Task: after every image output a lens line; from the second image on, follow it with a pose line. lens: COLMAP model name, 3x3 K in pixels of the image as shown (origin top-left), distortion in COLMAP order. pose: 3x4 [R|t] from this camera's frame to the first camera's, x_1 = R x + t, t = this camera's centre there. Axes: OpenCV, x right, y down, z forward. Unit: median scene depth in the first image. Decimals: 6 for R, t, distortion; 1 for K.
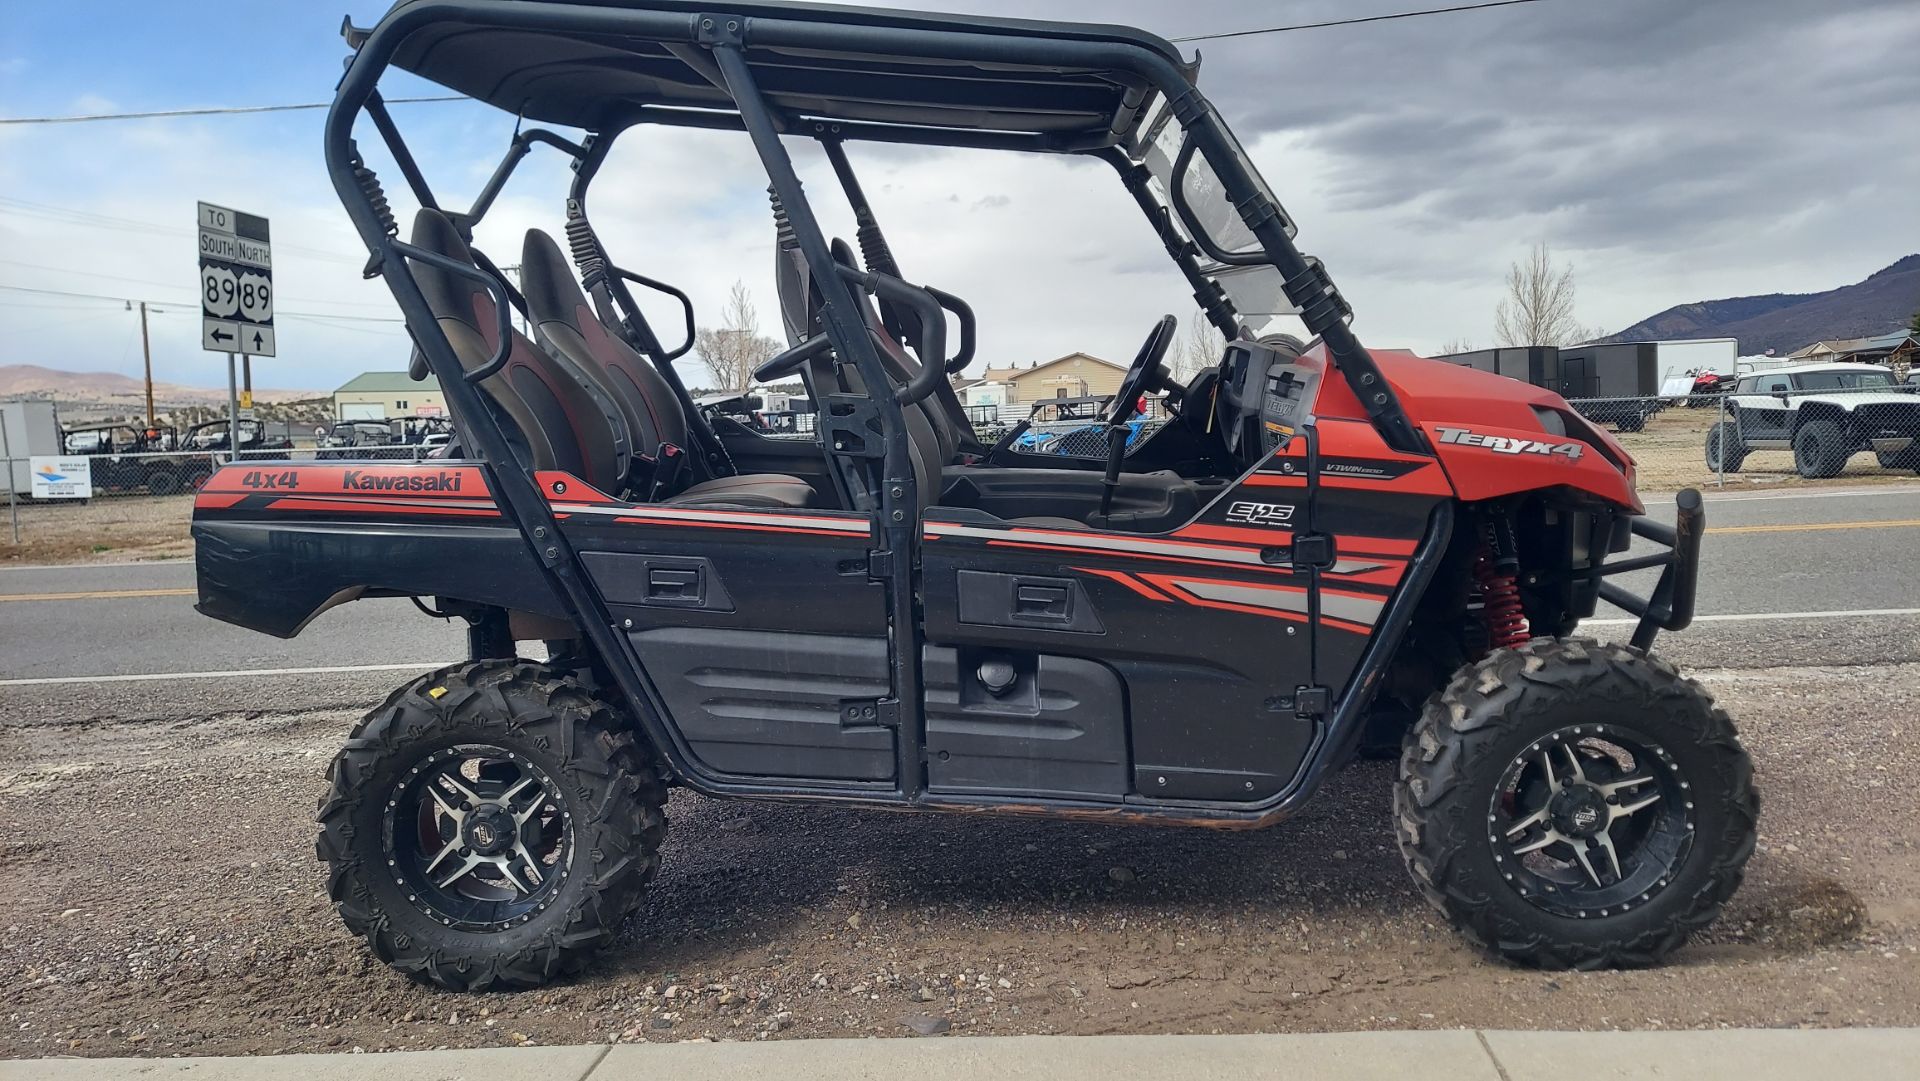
lens RADIAL K [[1366.8, 0, 966.9], [0, 1366.8, 538.6], [0, 0, 1]] dist [0.091210, -0.114382]
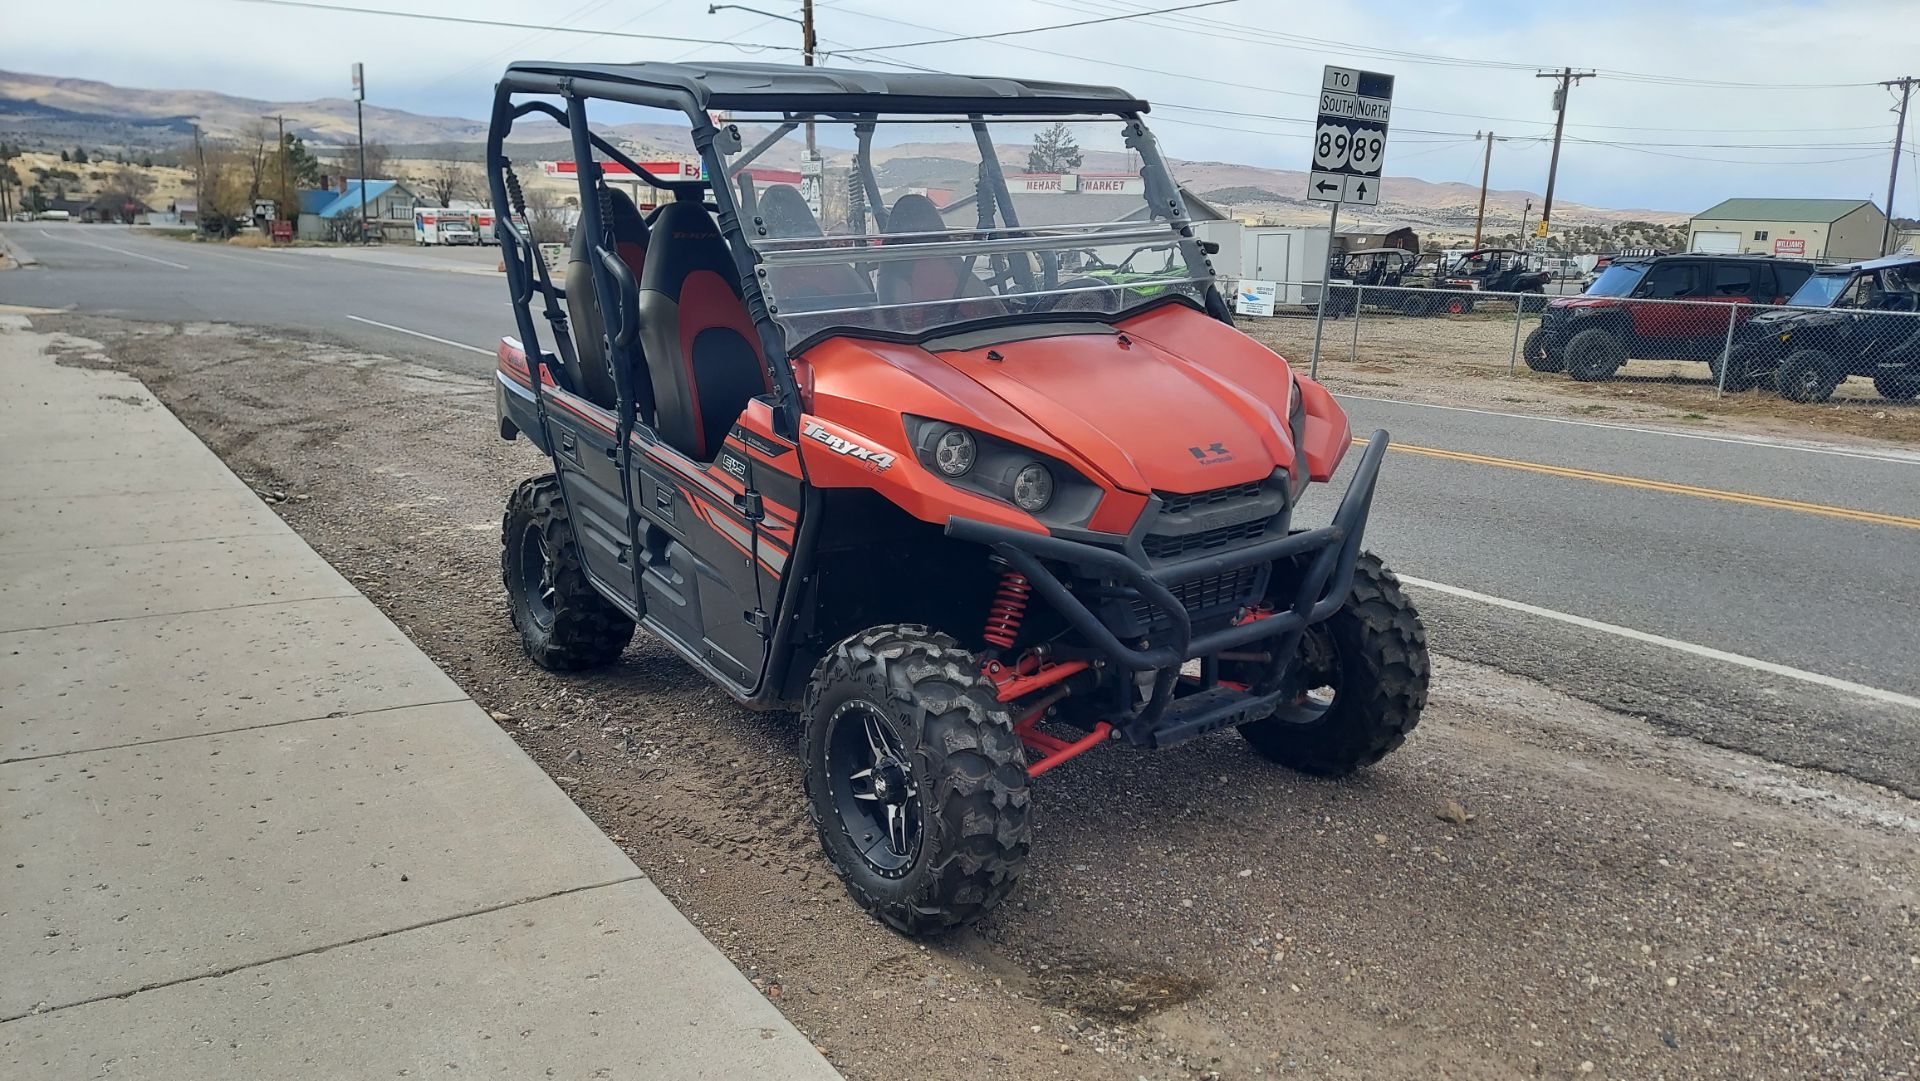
lens RADIAL K [[1365.9, 0, 975.3], [0, 1365.9, 533.5], [0, 0, 1]] dist [0.097359, -0.118614]
pose [[0.617205, 0.212619, -0.757530, 1.271254], [-0.120932, 0.976990, 0.175686, -0.199109], [0.777453, -0.016825, 0.628716, 0.364706]]
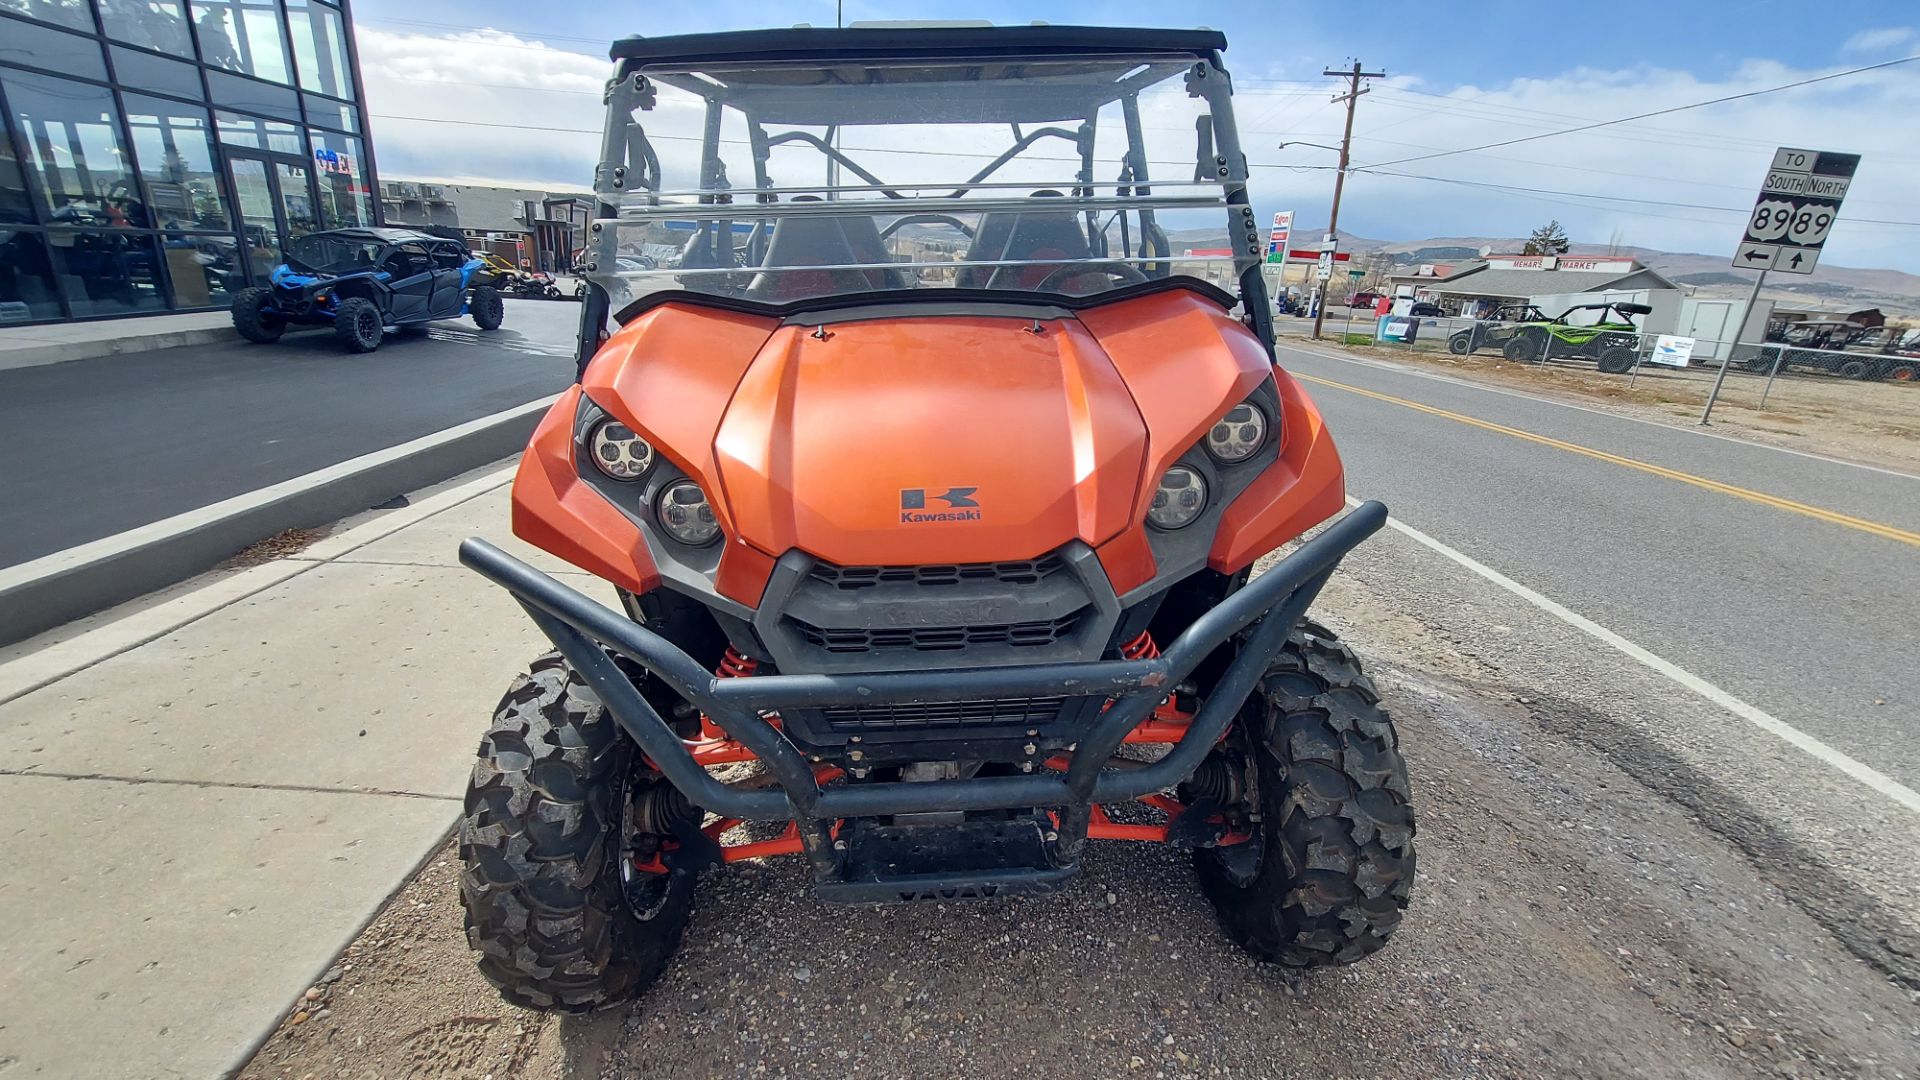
lens RADIAL K [[766.1, 0, 957.9], [0, 766.1, 536.2], [0, 0, 1]] dist [-0.031628, 0.004534]
pose [[0.088104, 0.356323, -0.930200, 0.894750], [-0.140356, 0.928955, 0.342553, -0.206771], [0.986173, 0.100379, 0.131857, 1.170368]]
